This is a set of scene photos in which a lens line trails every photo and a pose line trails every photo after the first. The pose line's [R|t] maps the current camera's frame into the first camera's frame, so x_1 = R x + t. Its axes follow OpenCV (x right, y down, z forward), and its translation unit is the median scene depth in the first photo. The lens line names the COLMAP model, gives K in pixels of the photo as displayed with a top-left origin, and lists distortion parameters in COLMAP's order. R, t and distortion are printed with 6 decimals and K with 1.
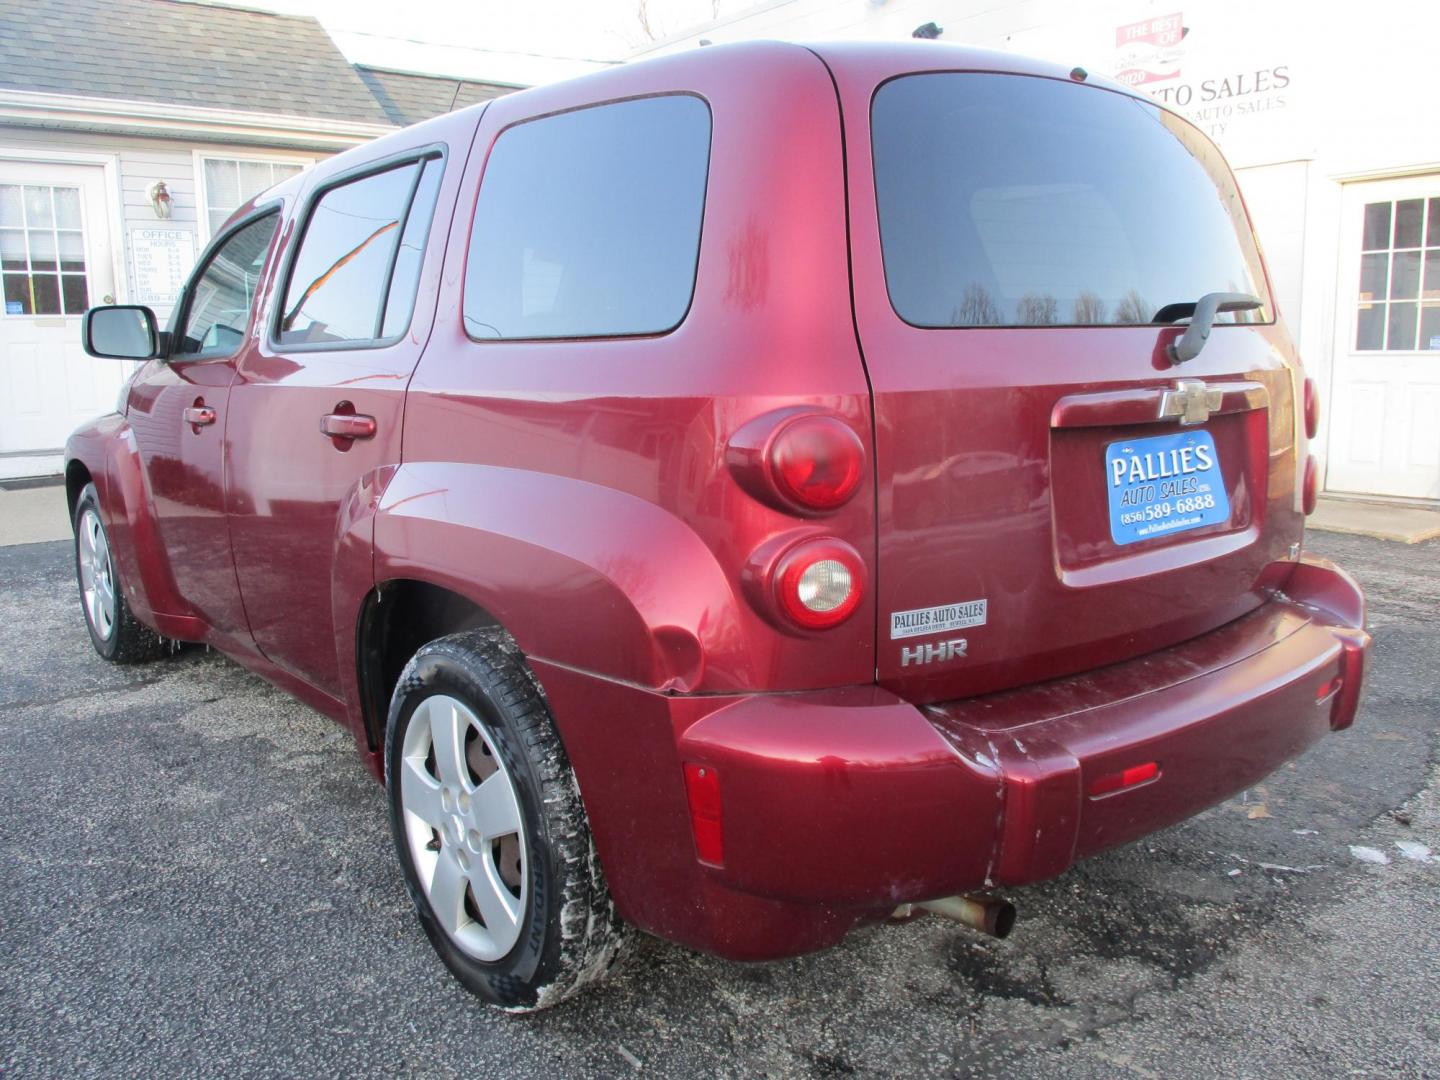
lens RADIAL K [[1193.3, 0, 717.6], [0, 1193.3, 539.3], [0, 0, 1]] dist [-0.023102, -0.006116]
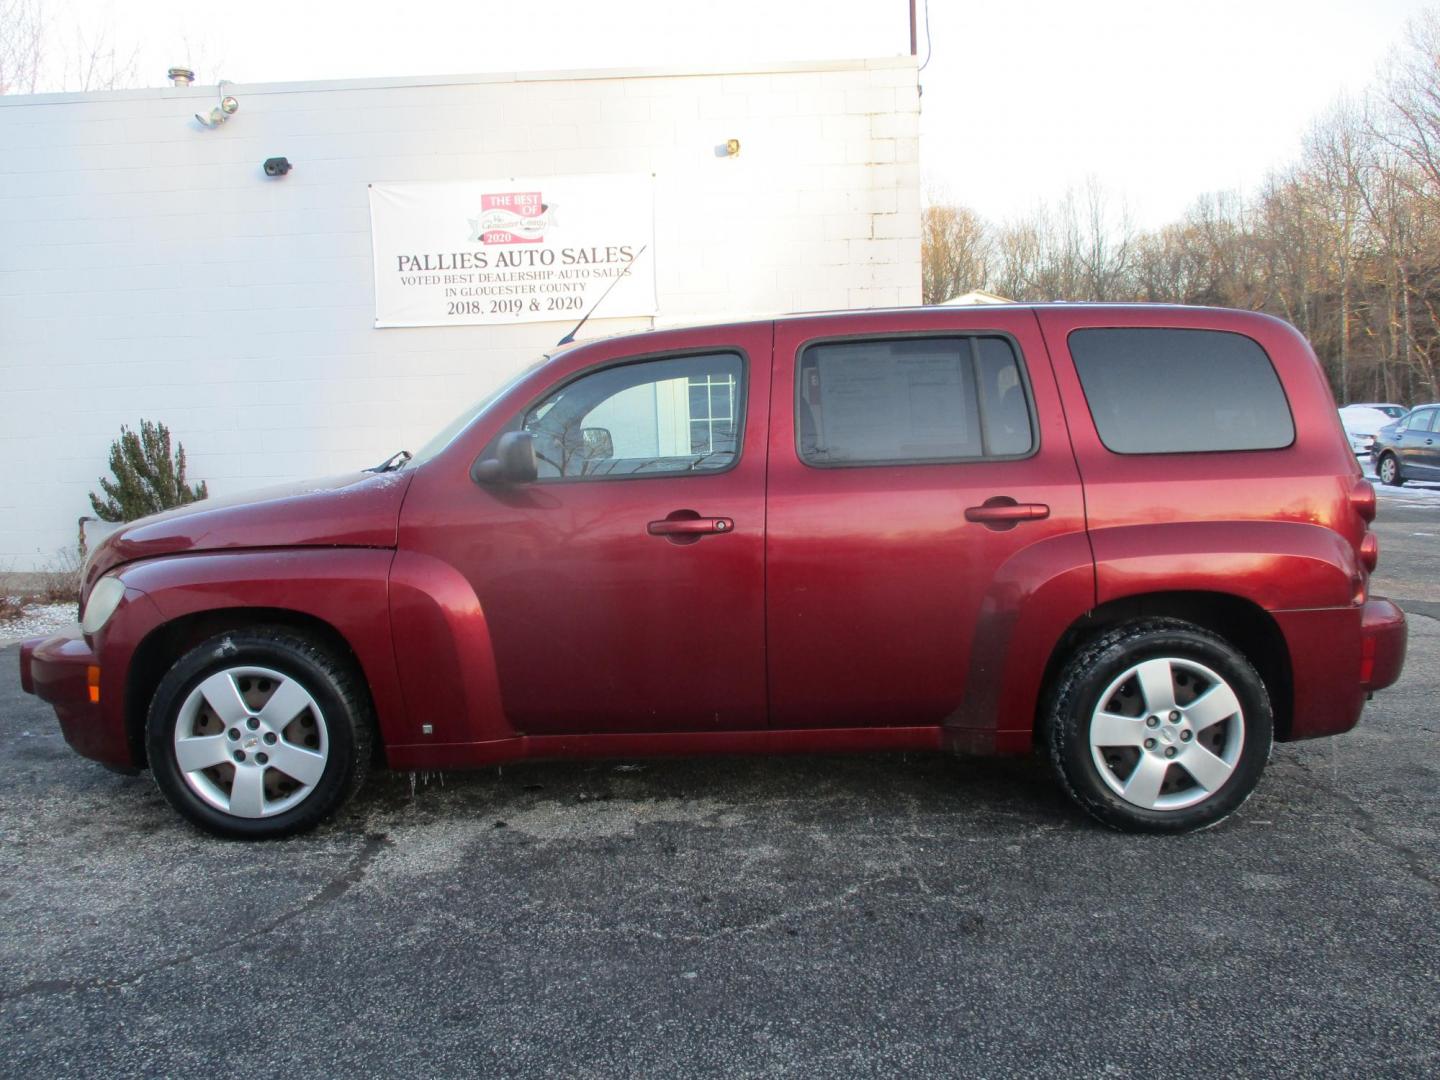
lens RADIAL K [[1193.3, 0, 717.6], [0, 1193.3, 539.3], [0, 0, 1]] dist [-0.023102, -0.006116]
pose [[0.641928, -0.077357, 0.762853, -0.531552], [0.147244, 0.988818, -0.023632, -0.025371], [-0.752494, 0.127496, 0.646140, 0.096194]]
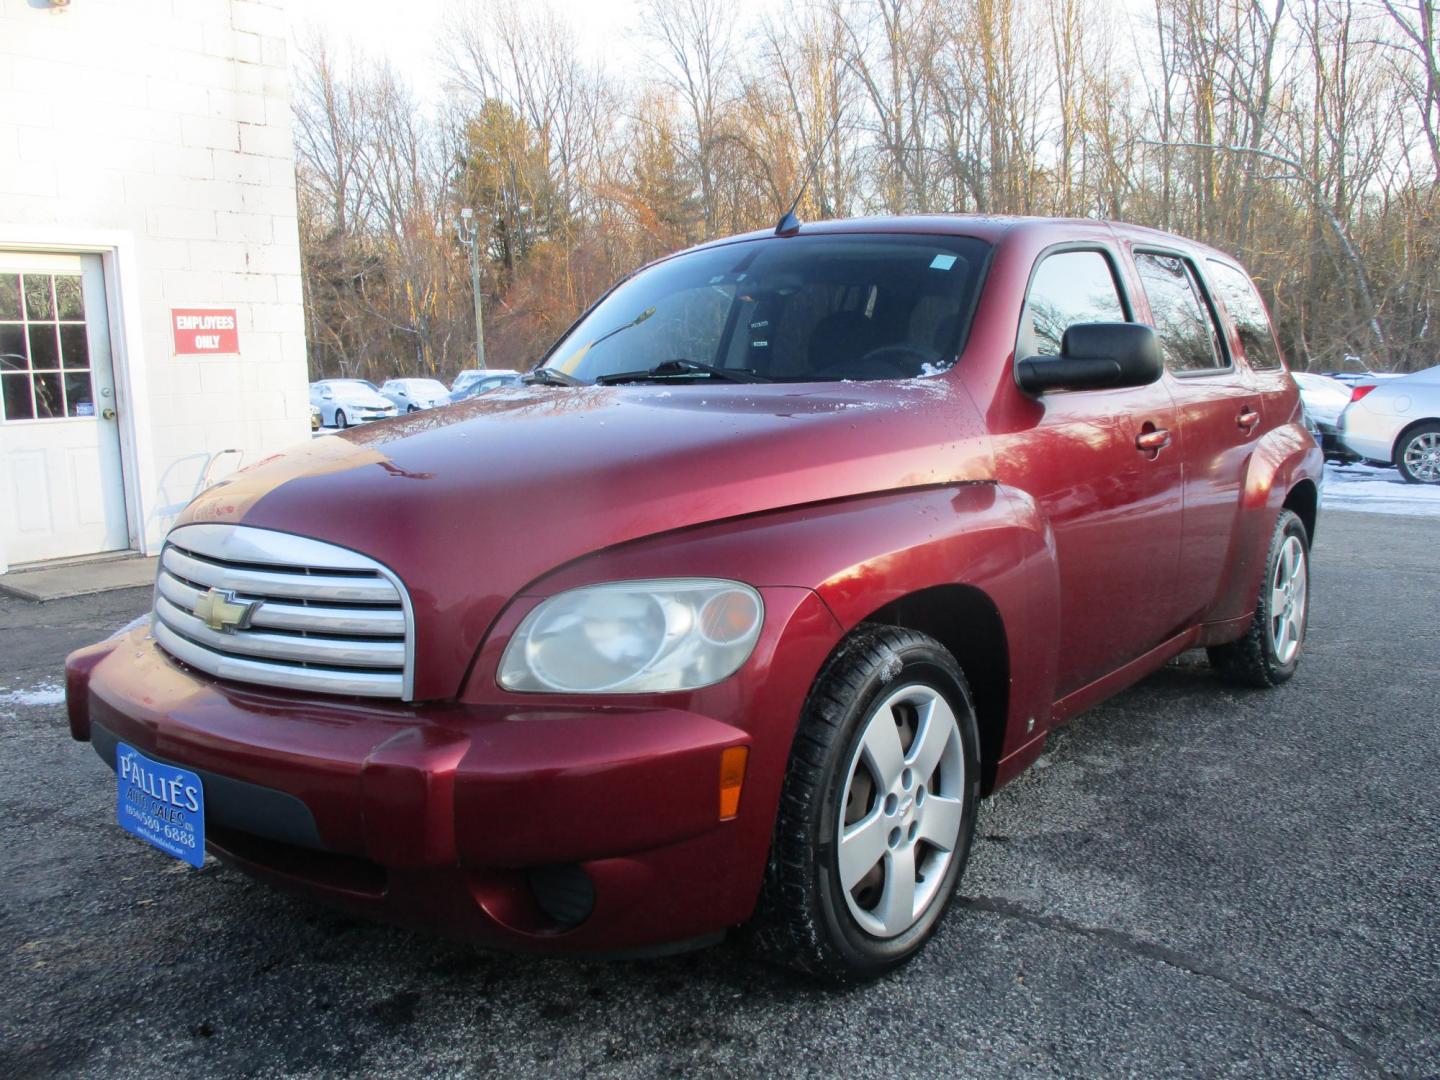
lens RADIAL K [[1193.3, 0, 717.6], [0, 1193.3, 539.3], [0, 0, 1]] dist [-0.023102, -0.006116]
pose [[-0.184204, -0.115952, 0.976025, -0.565774], [0.194742, 0.969025, 0.151874, -0.101973], [-0.963403, 0.218048, -0.155917, 0.630452]]
